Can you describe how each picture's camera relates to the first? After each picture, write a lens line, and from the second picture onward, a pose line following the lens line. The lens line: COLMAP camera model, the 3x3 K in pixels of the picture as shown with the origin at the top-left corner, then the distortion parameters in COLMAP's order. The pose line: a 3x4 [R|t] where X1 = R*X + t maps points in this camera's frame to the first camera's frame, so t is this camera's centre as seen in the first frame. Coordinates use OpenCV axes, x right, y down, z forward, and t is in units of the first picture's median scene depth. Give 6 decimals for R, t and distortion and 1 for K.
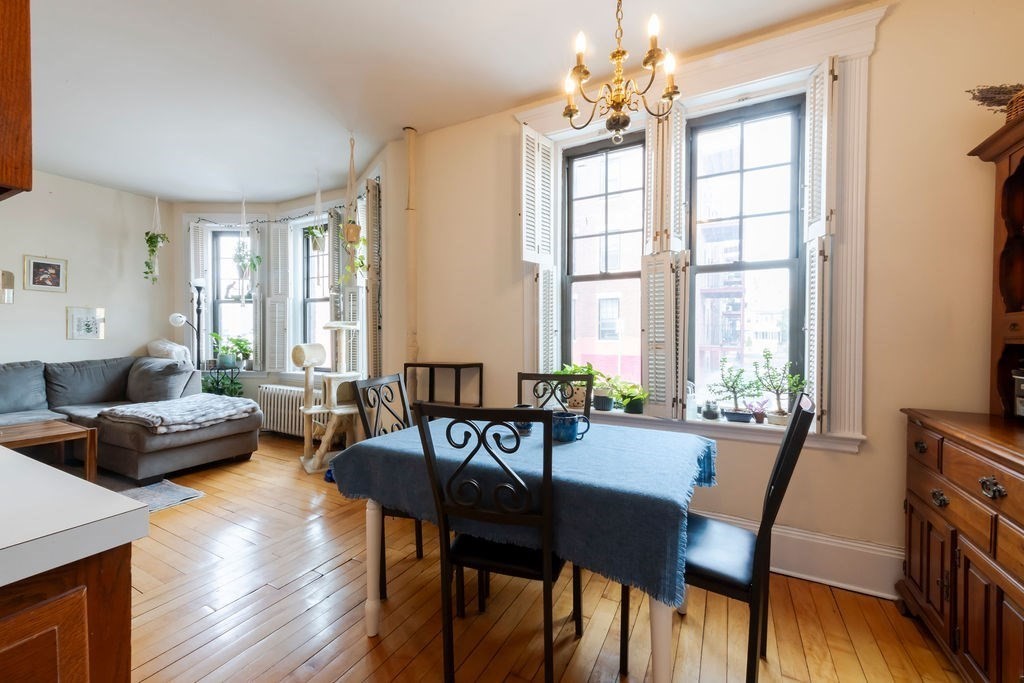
lens RADIAL K [[428.3, 0, 507.3], [0, 428.3, 334.9], [0, 0, 1]] dist [0.011193, -0.000316]
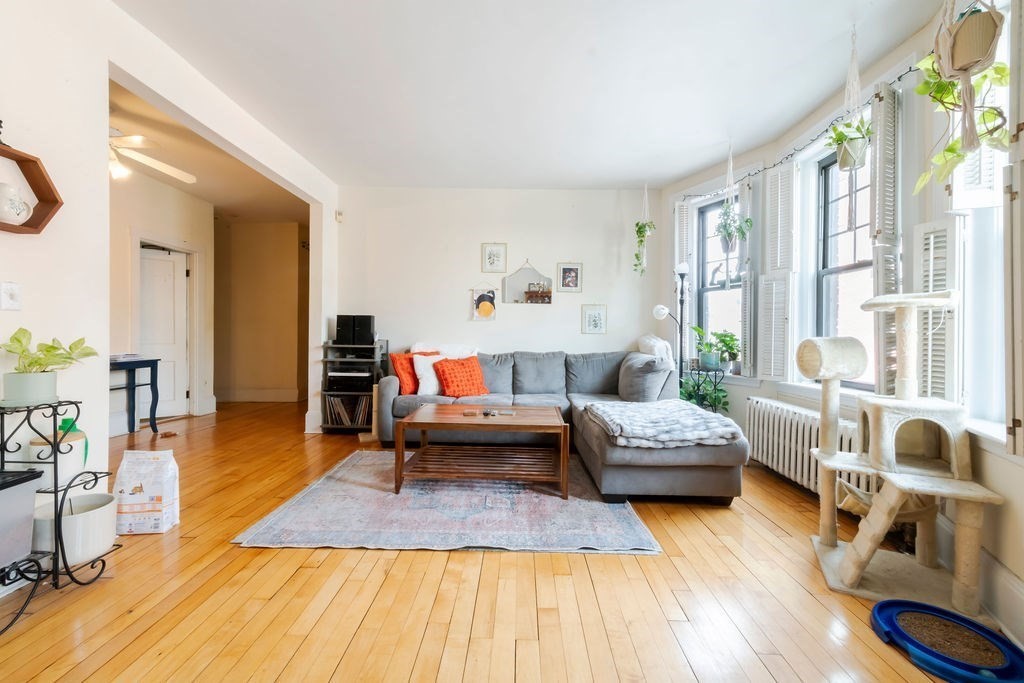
lens RADIAL K [[428.3, 0, 507.3], [0, 428.3, 334.9], [0, 0, 1]] dist [0.011193, -0.000316]
pose [[0.489674, 0.002347, -0.871902, -0.156229], [-0.008386, 0.999963, -0.002018, 0.019060], [0.871865, 0.008300, 0.489676, 0.314648]]
